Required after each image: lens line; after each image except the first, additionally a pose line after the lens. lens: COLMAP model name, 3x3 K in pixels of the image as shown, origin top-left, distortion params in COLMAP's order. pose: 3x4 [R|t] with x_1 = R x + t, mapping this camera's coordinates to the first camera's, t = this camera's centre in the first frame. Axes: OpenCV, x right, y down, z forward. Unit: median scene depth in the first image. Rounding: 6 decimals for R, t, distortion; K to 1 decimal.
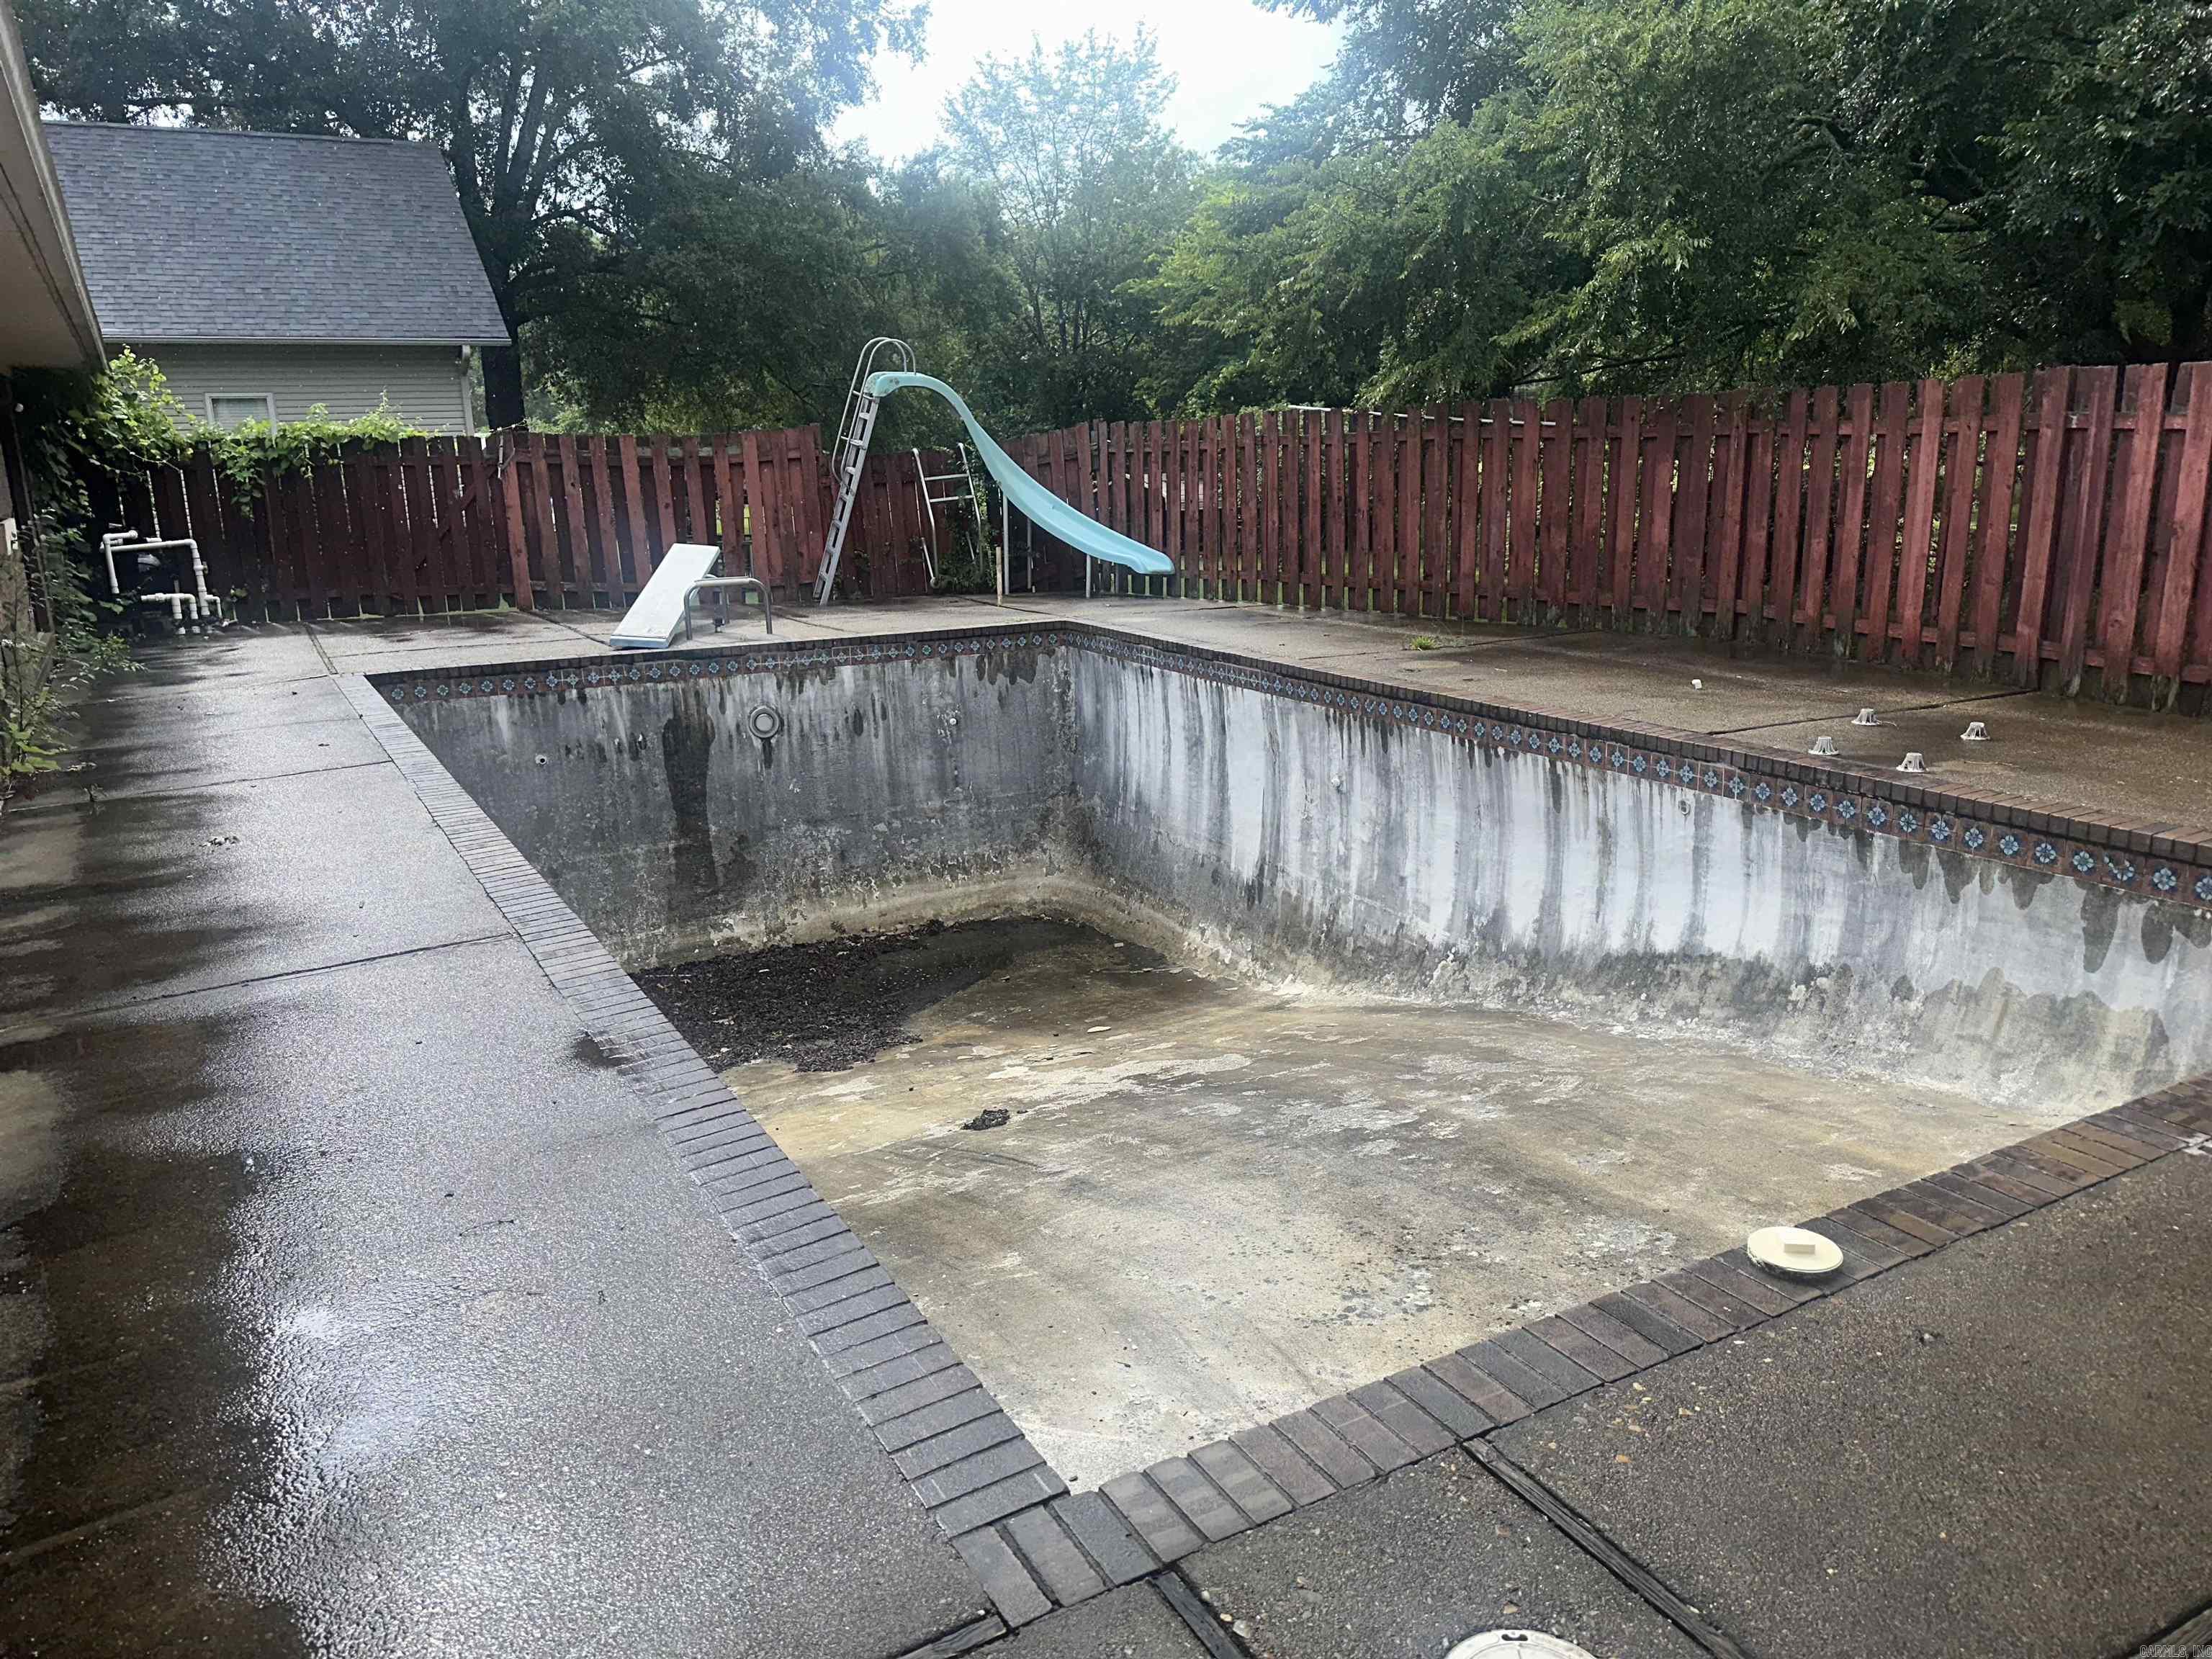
lens RADIAL K [[1536.0, 0, 1083.3], [0, 1536.0, 828.3], [0, 0, 1]] dist [0.126000, -0.194030]
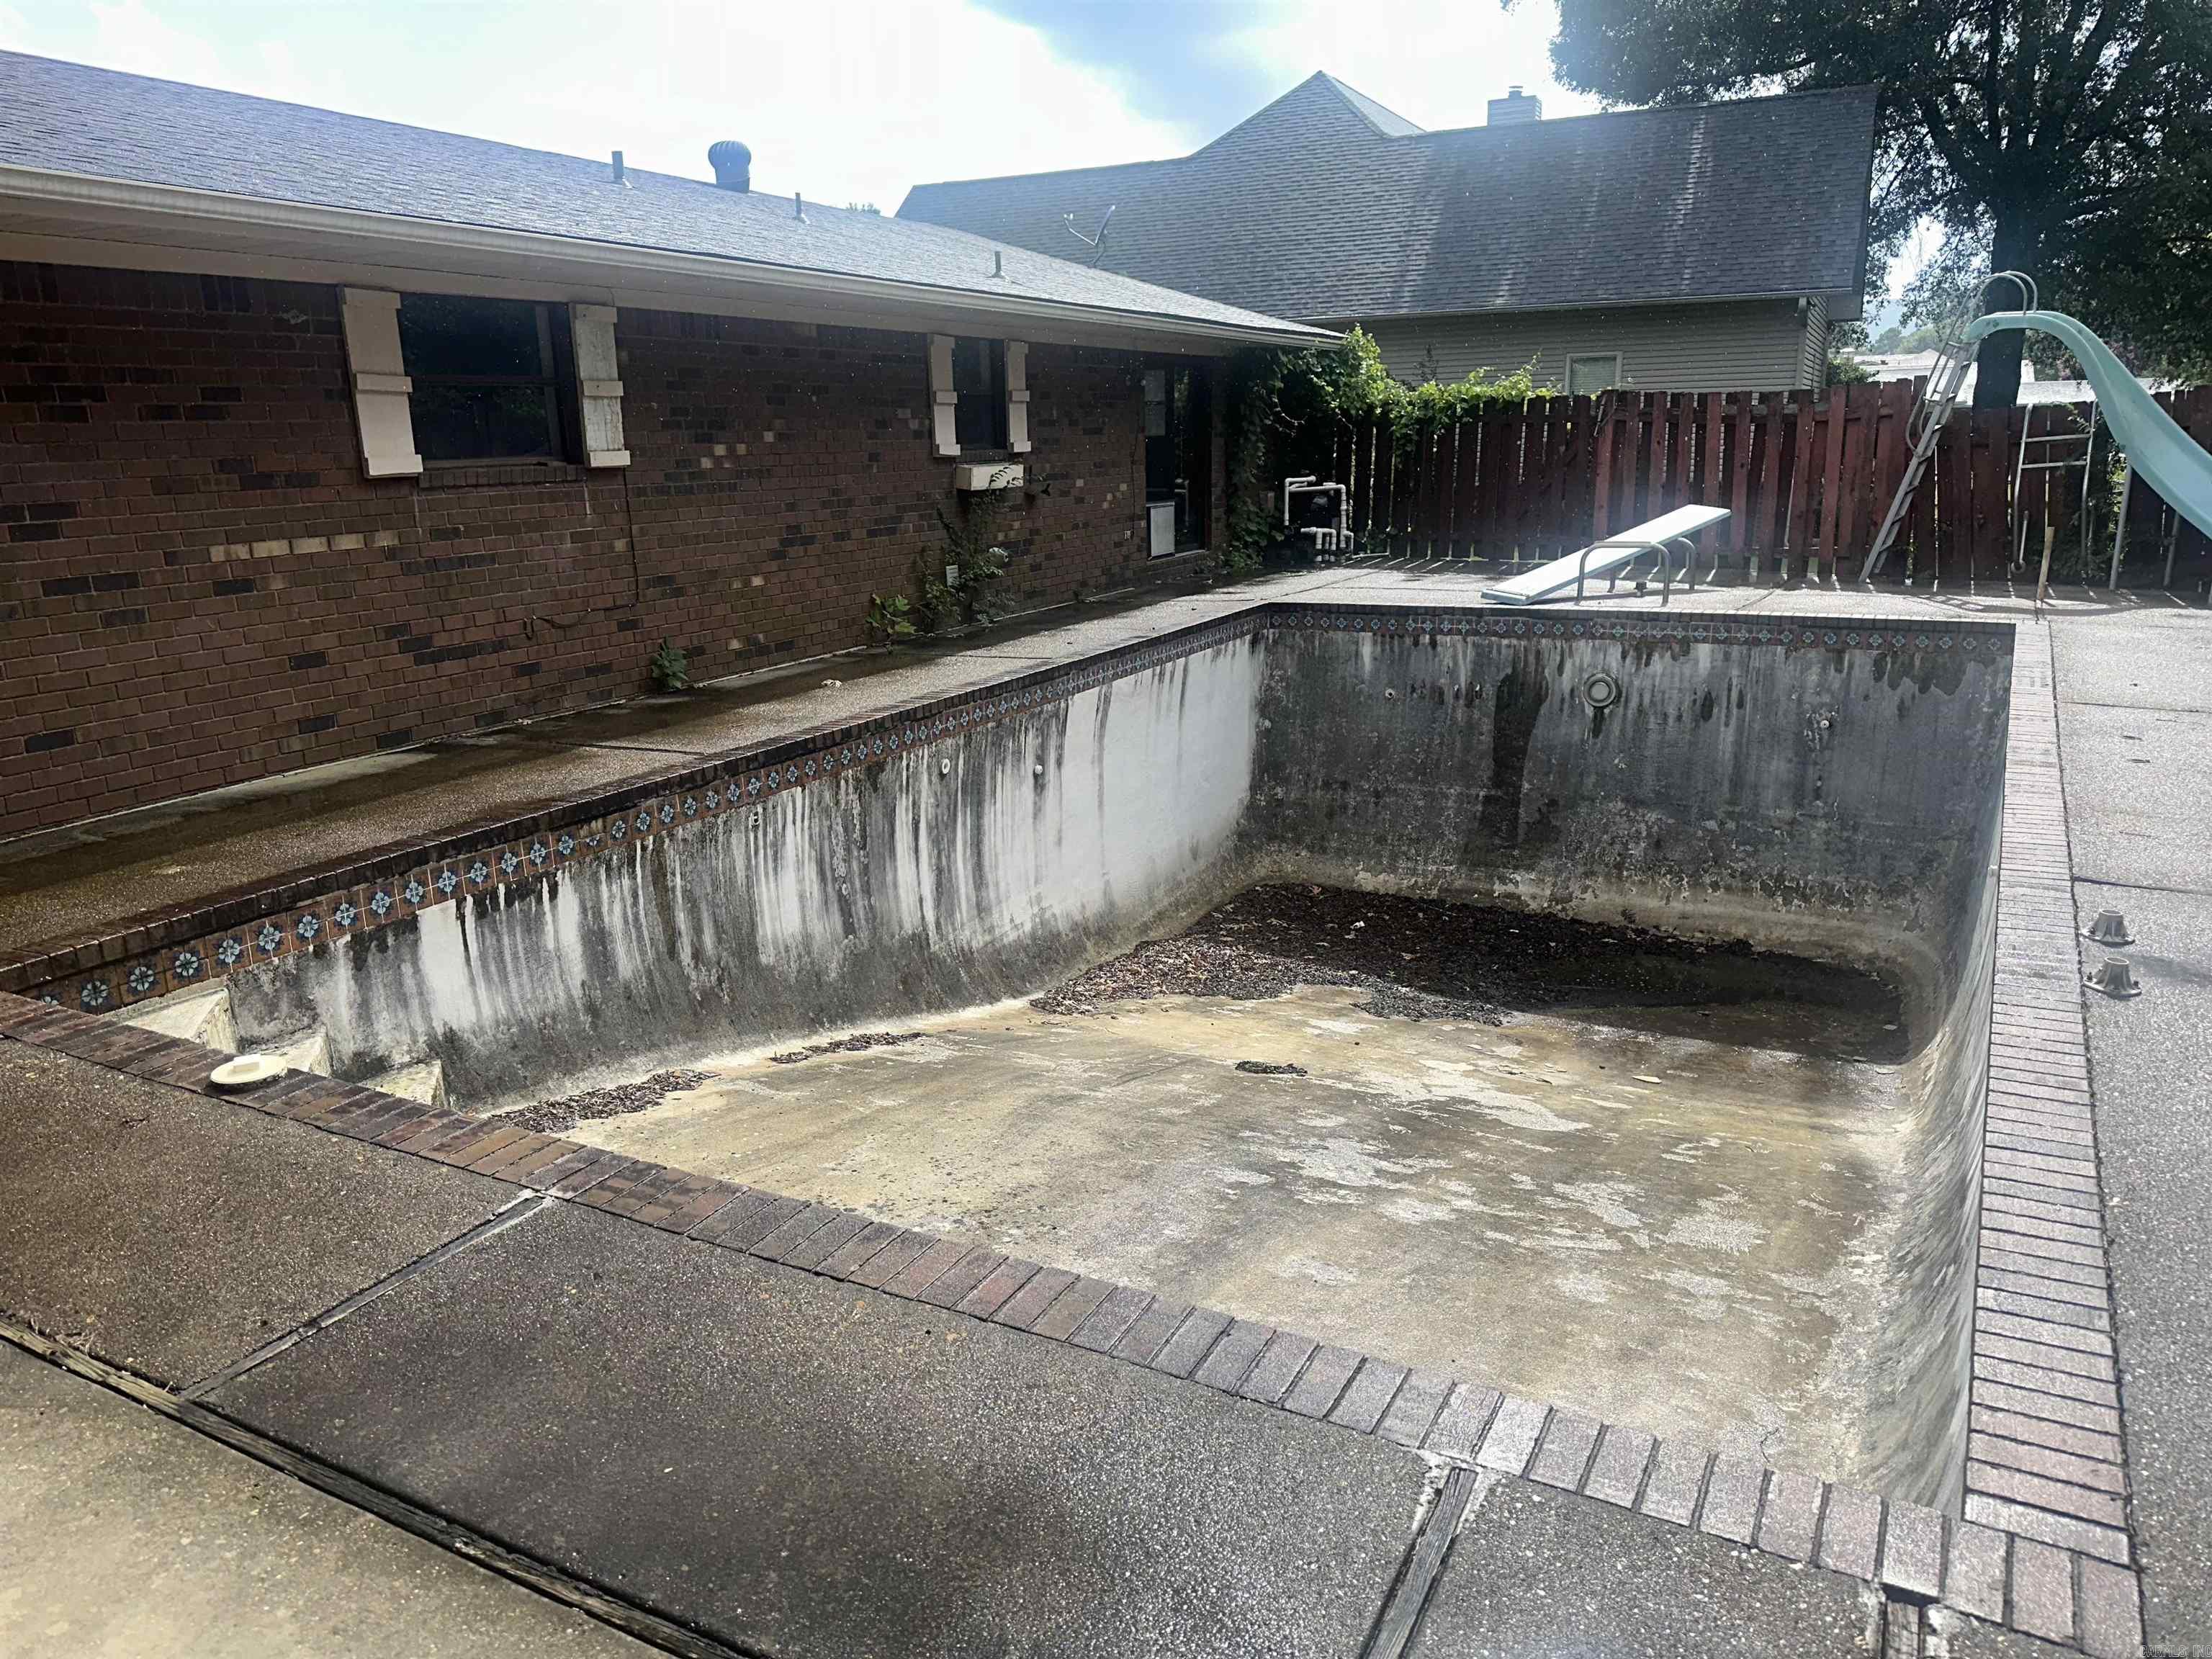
lens RADIAL K [[1536.0, 0, 1083.3], [0, 1536.0, 828.3], [0, 0, 1]] dist [0.126000, -0.194030]
pose [[0.533581, 0.220677, -0.816452, 0.435762], [-0.189281, 0.972031, 0.139026, -0.058189], [0.824296, 0.080358, 0.560427, 0.183610]]
